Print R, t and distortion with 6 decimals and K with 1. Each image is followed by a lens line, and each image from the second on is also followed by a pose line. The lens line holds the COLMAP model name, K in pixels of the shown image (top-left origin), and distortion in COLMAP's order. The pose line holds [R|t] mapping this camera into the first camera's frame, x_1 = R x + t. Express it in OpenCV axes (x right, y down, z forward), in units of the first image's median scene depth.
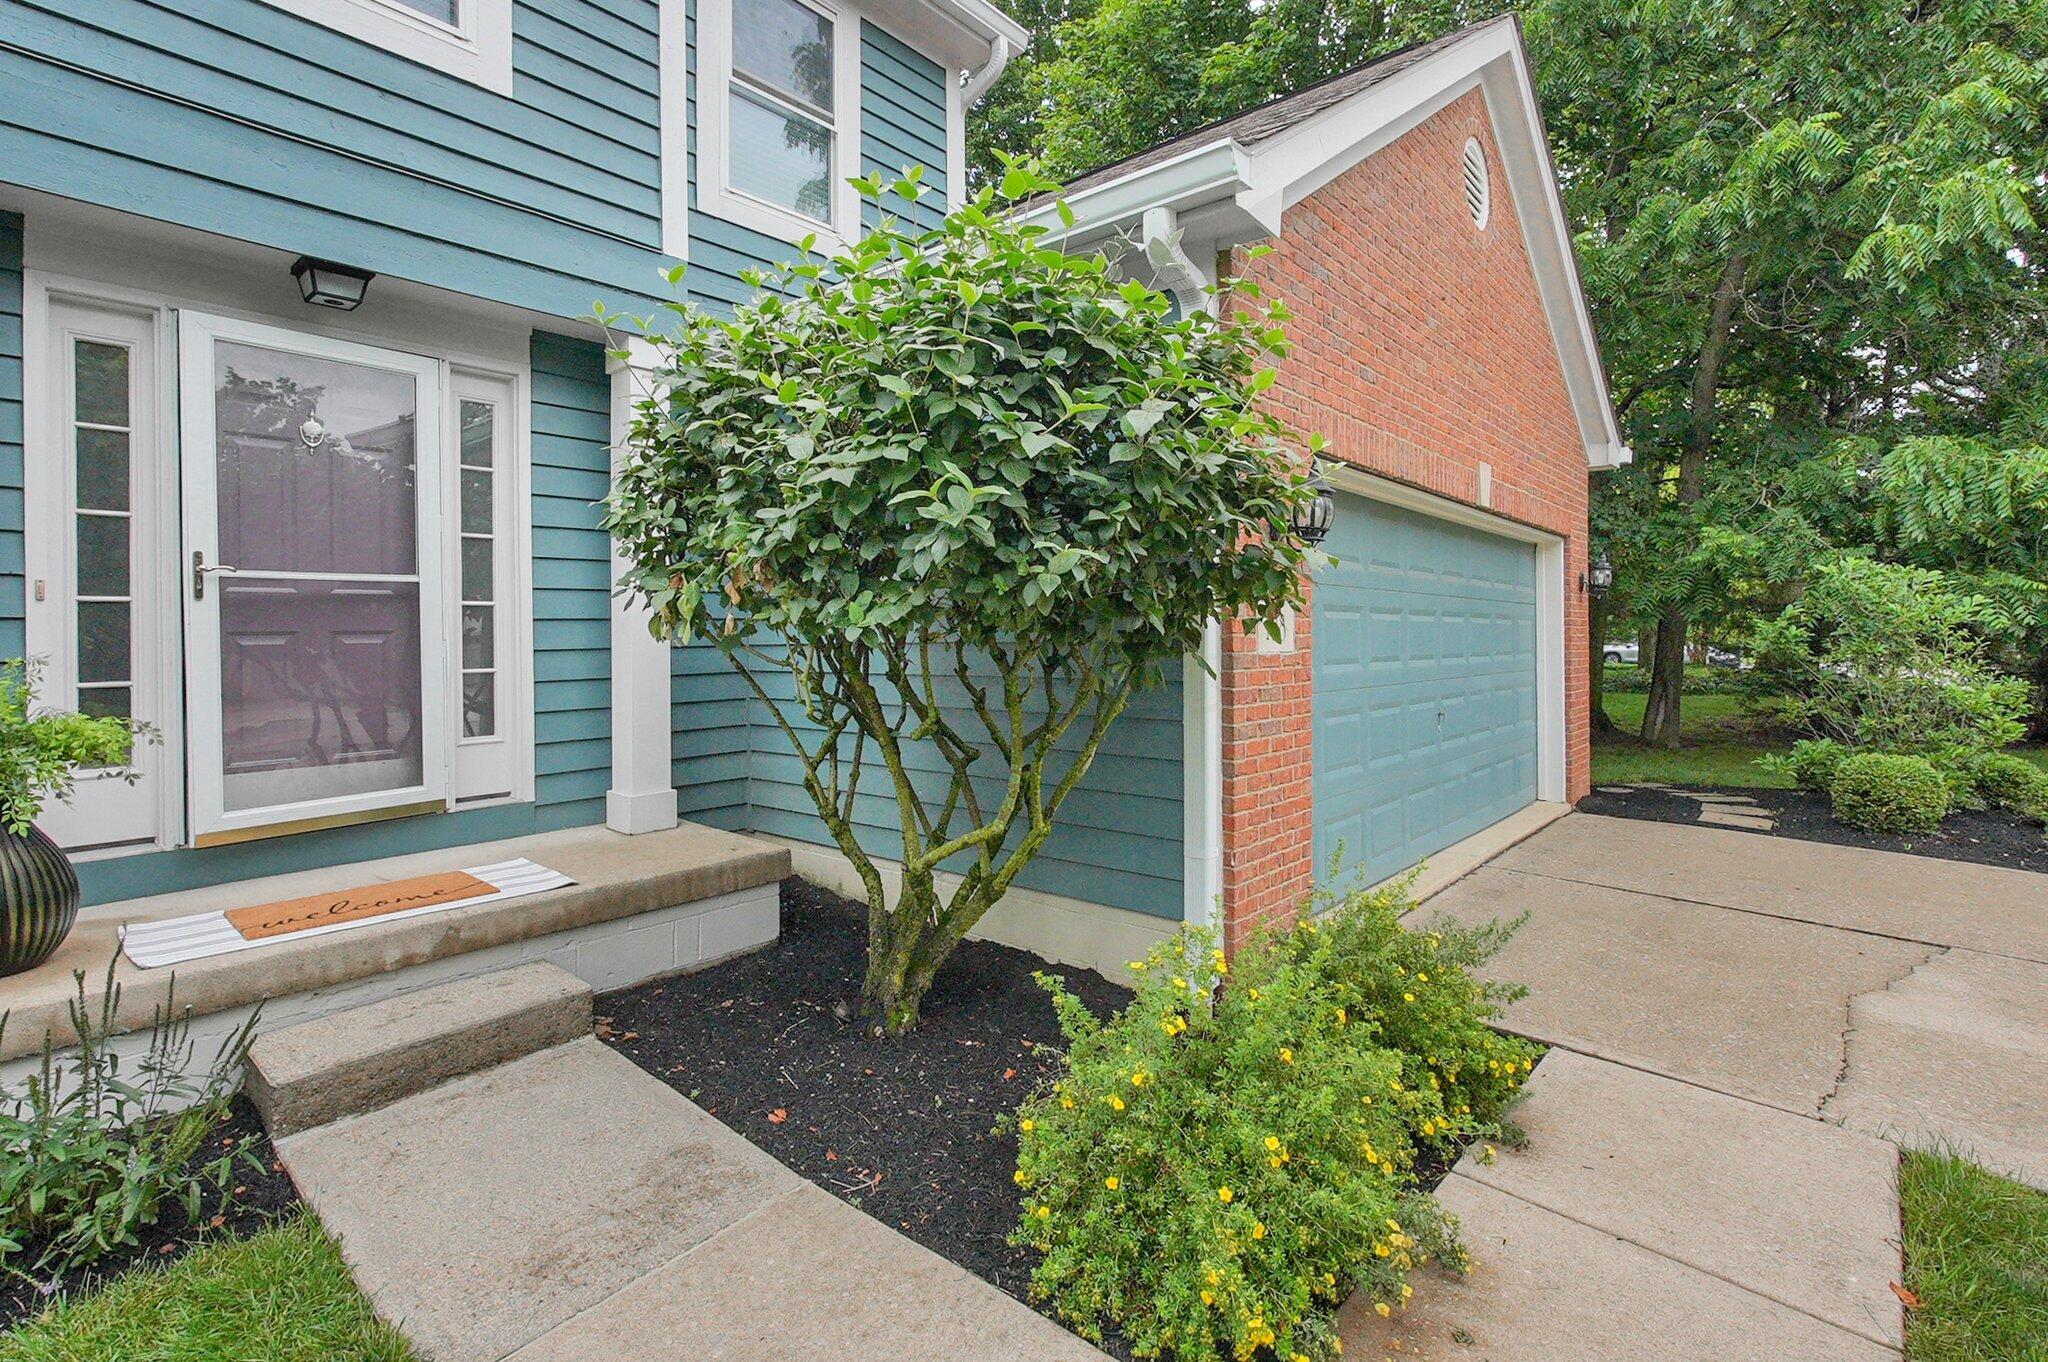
lens RADIAL K [[970.4, 0, 1022.5], [0, 970.4, 637.3], [0, 0, 1]] dist [-0.001576, -0.000261]
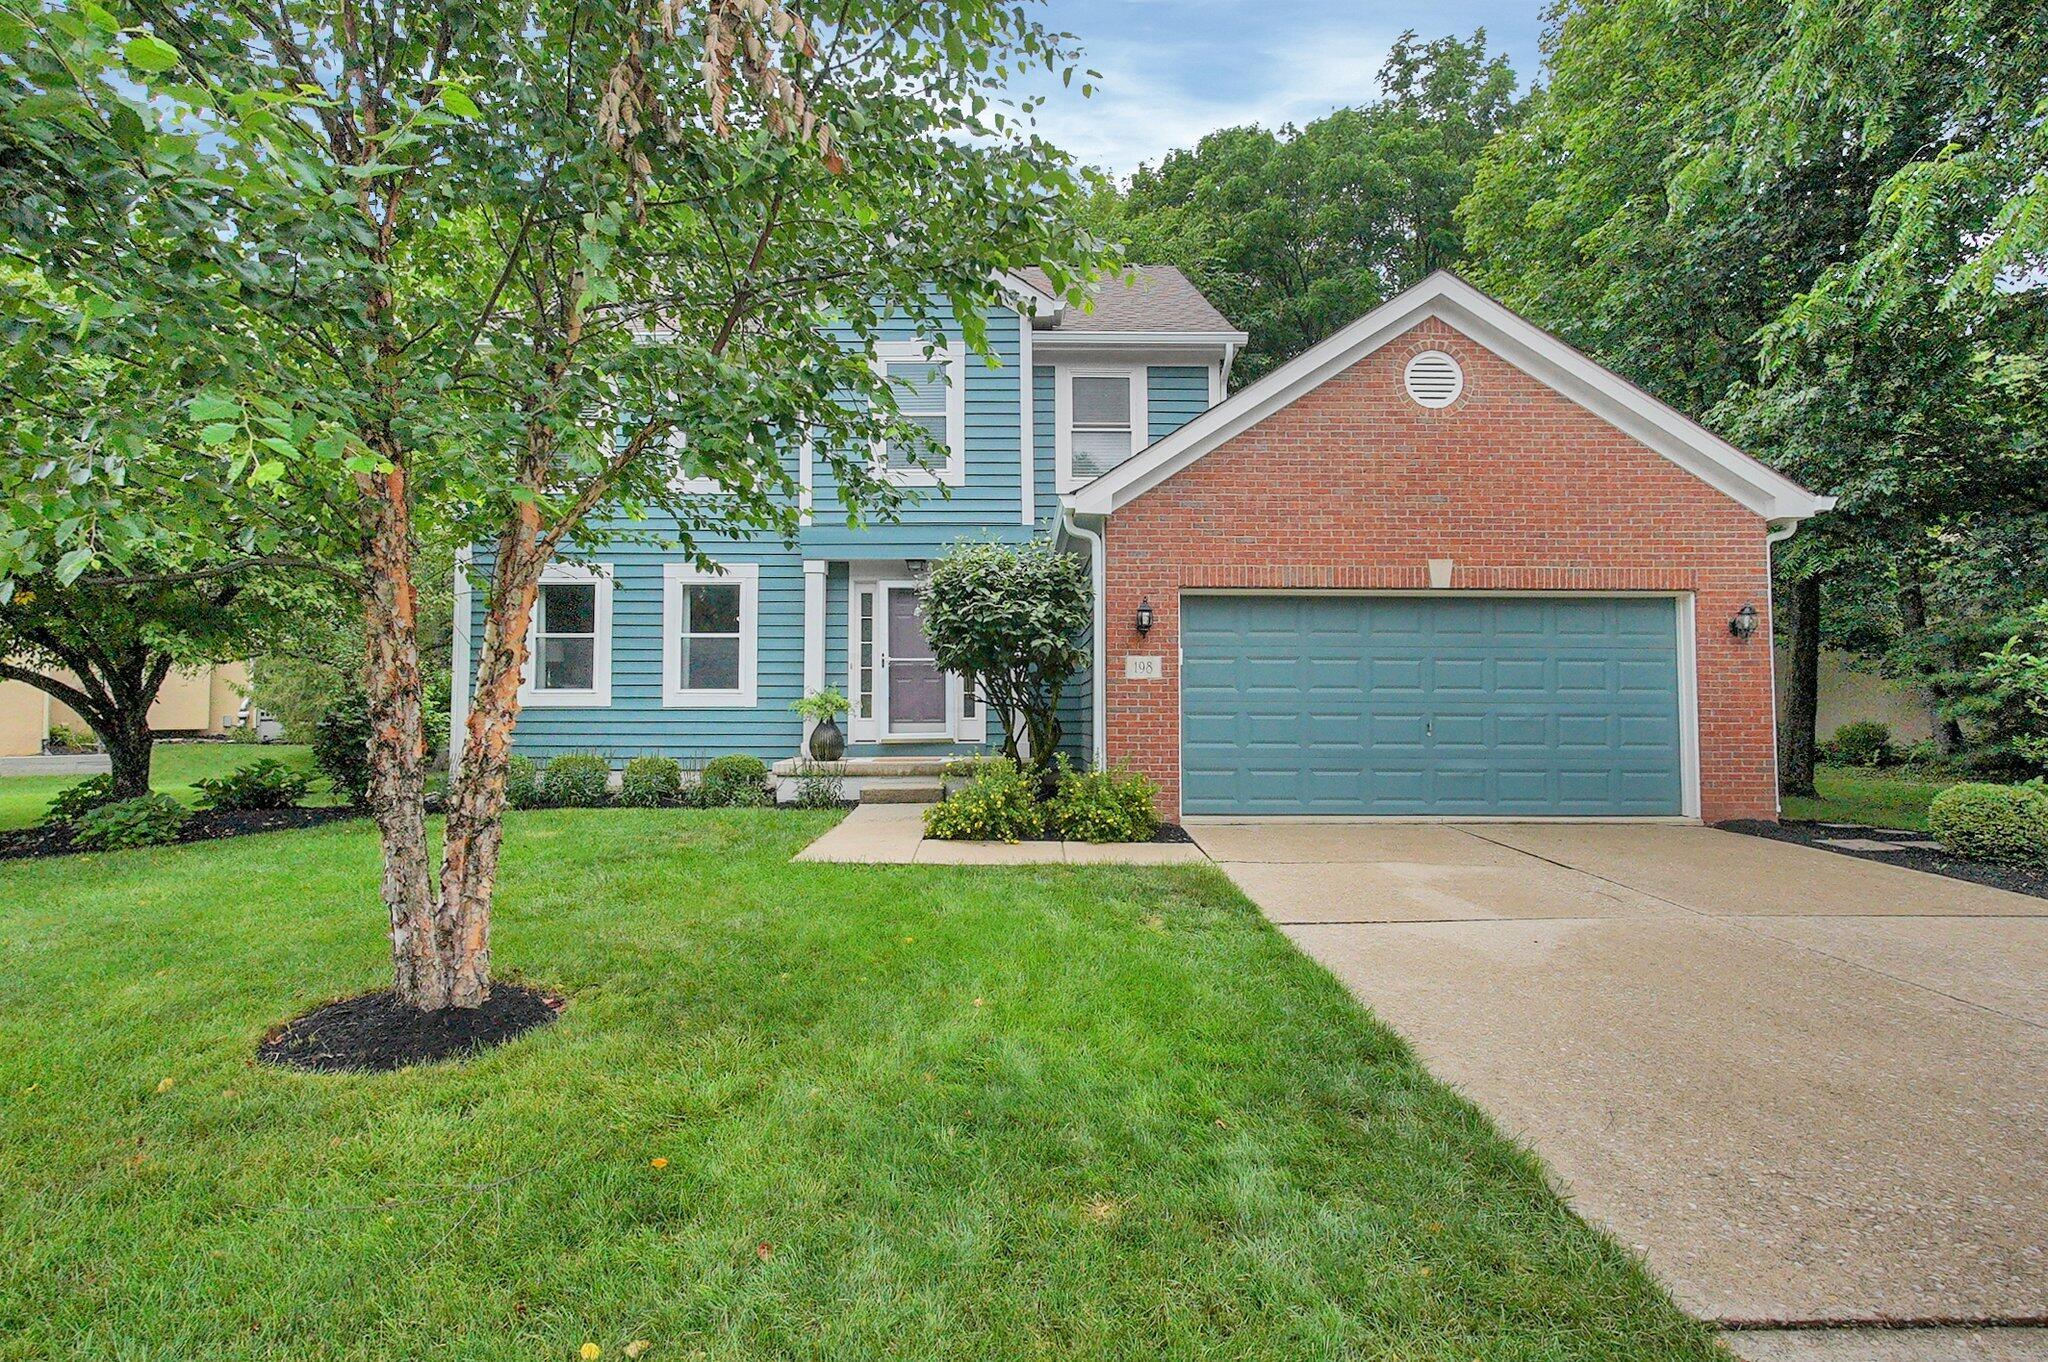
lens RADIAL K [[923.1, 0, 1024.0], [0, 923.1, 681.0], [0, 0, 1]] dist [-0.004311, -0.000278]
pose [[0.658942, -0.010784, -0.752116, 1.784454], [-0.004630, 0.999820, -0.018391, 0.060575], [0.752180, 0.015601, 0.658774, -0.693861]]
